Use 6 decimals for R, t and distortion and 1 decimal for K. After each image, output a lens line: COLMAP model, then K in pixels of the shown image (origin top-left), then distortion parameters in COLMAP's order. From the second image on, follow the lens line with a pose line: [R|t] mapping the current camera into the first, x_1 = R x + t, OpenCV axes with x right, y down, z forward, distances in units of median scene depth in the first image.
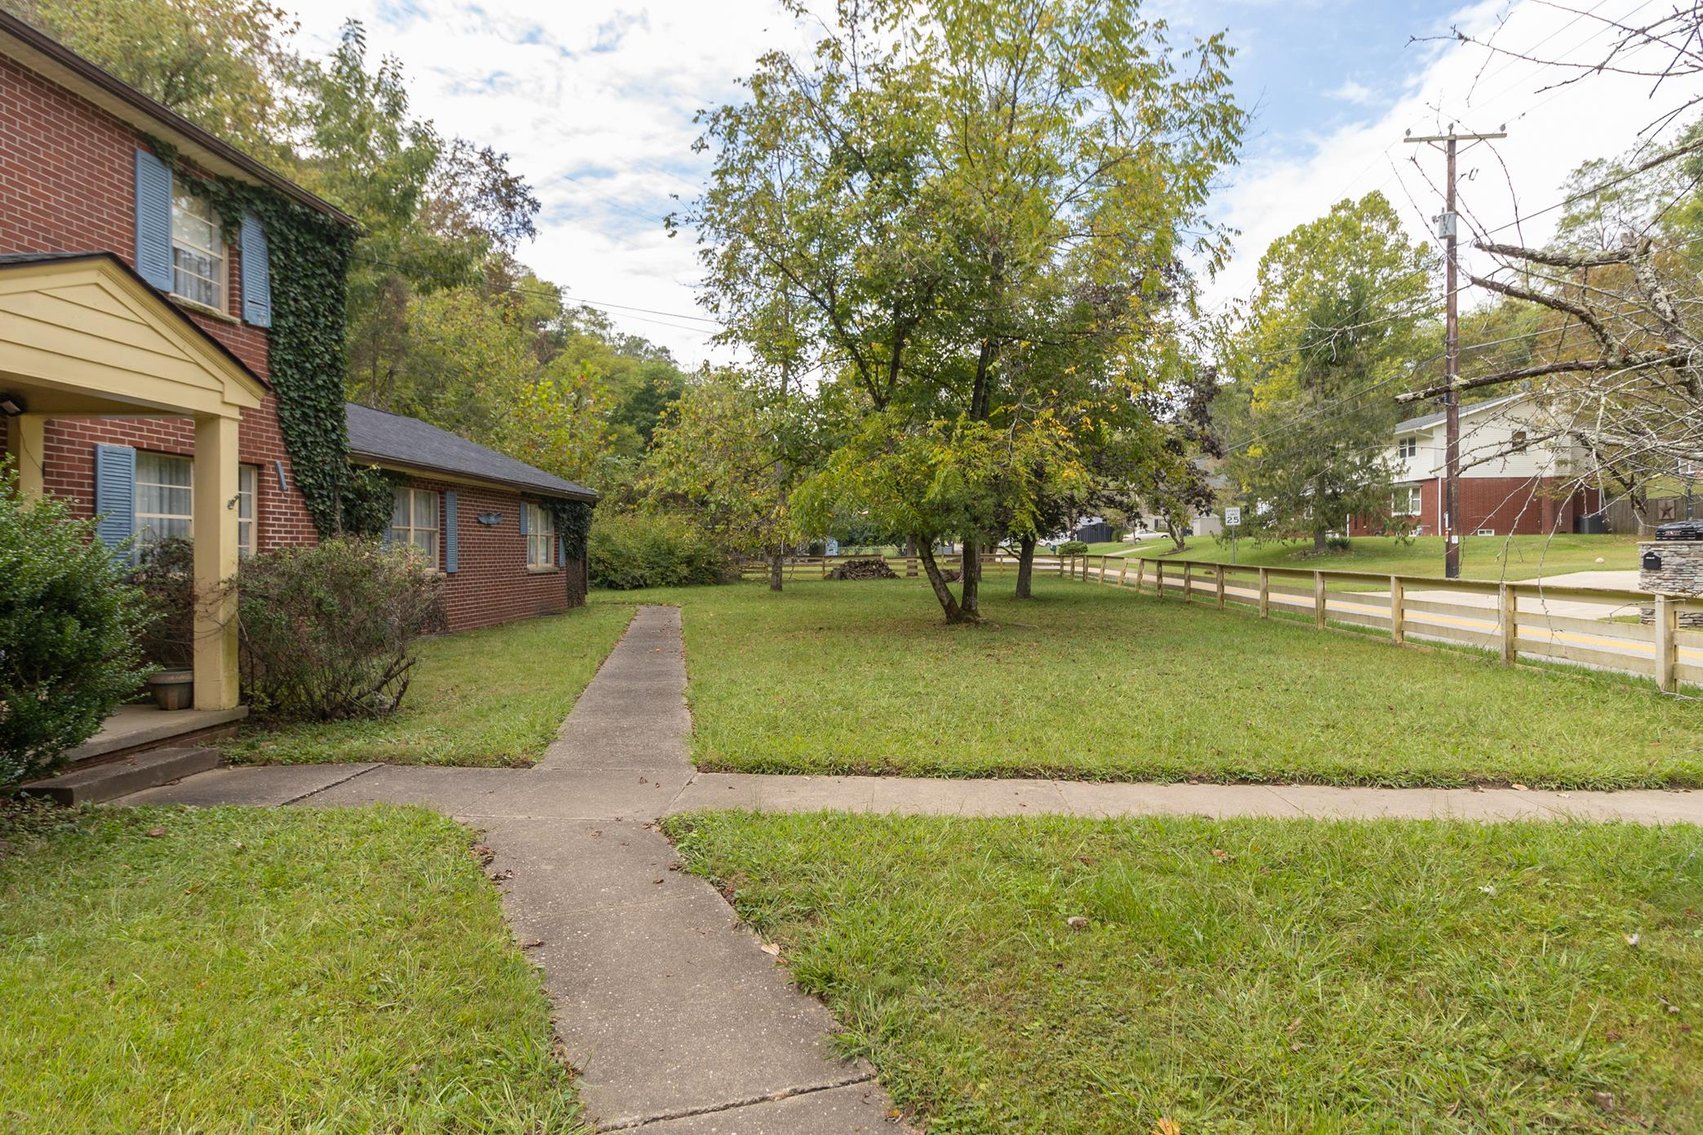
lens RADIAL K [[979.3, 0, 844.2], [0, 979.3, 562.0], [0, 0, 1]] dist [-0.001205, -0.001550]
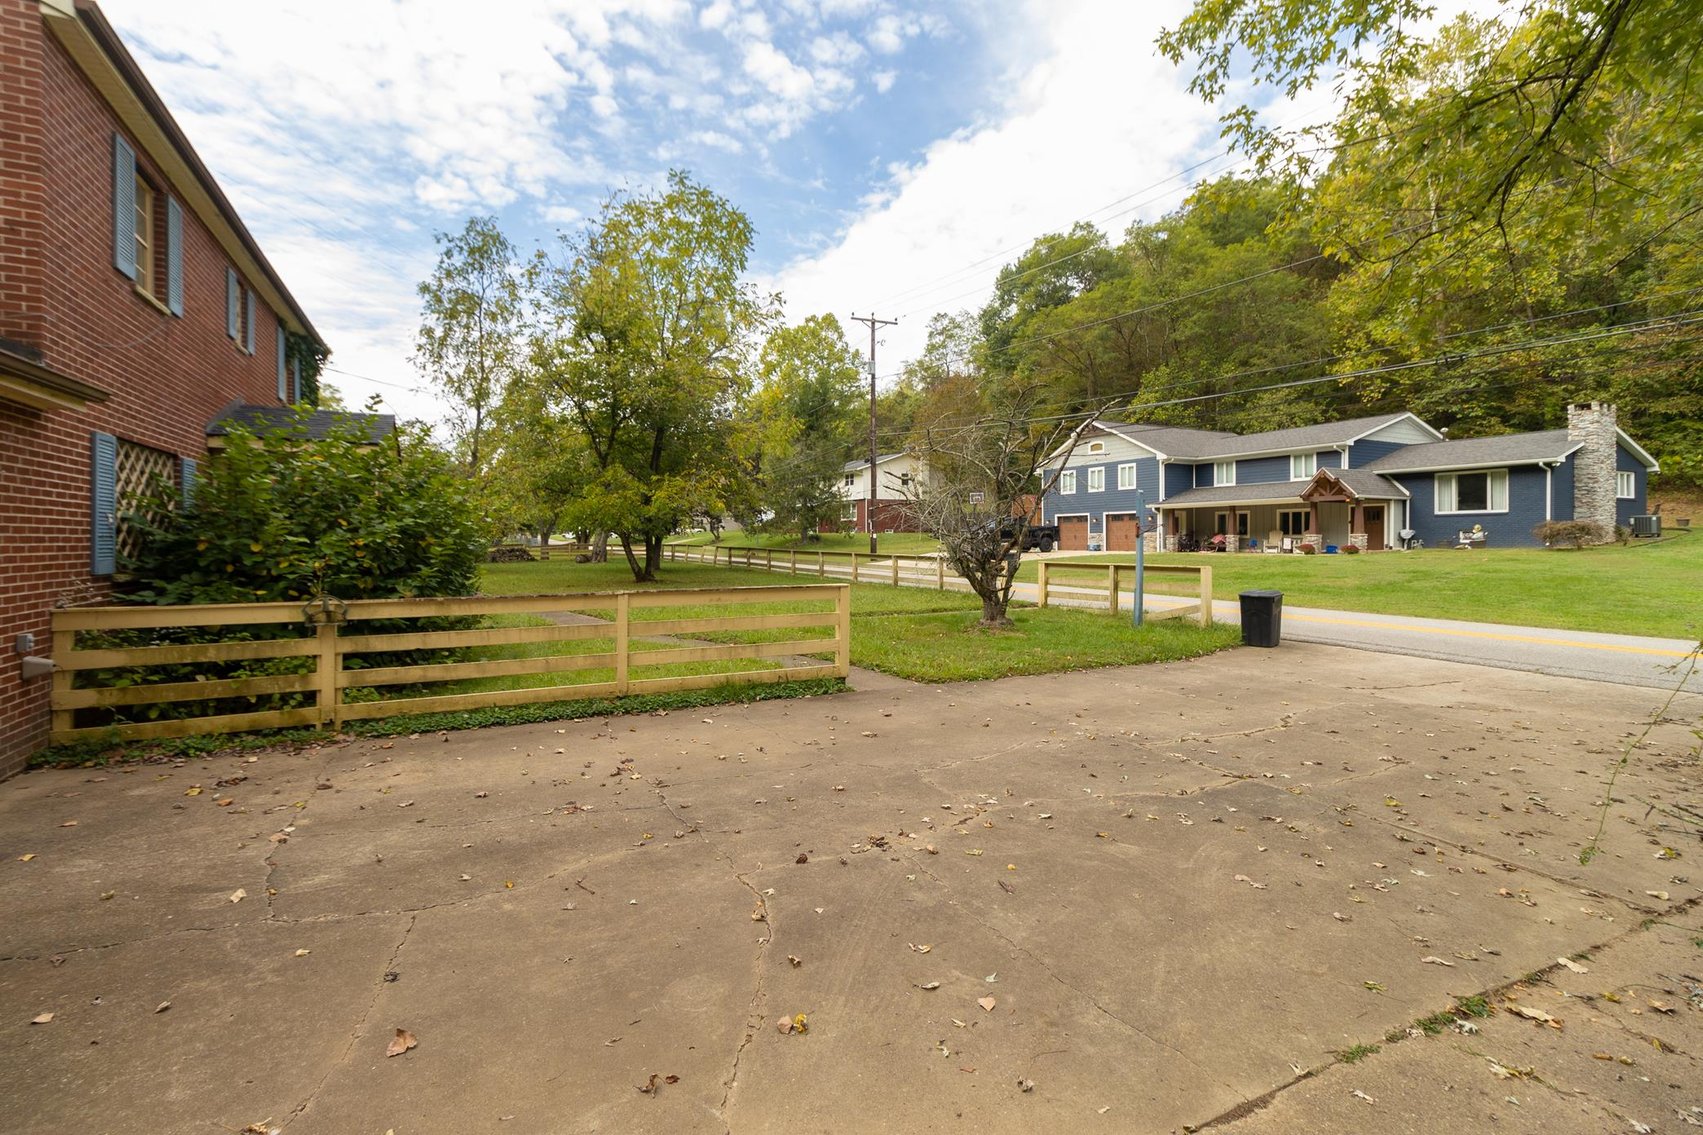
lens RADIAL K [[783.4, 0, 851.4], [0, 783.4, 557.3], [0, 0, 1]] dist [-0.000083, 0.000000]
pose [[0.862444, -0.008035, 0.506089, -0.182552], [0.003187, 0.999940, 0.010444, 0.002091], [-0.506143, -0.007395, 0.862418, -0.284066]]
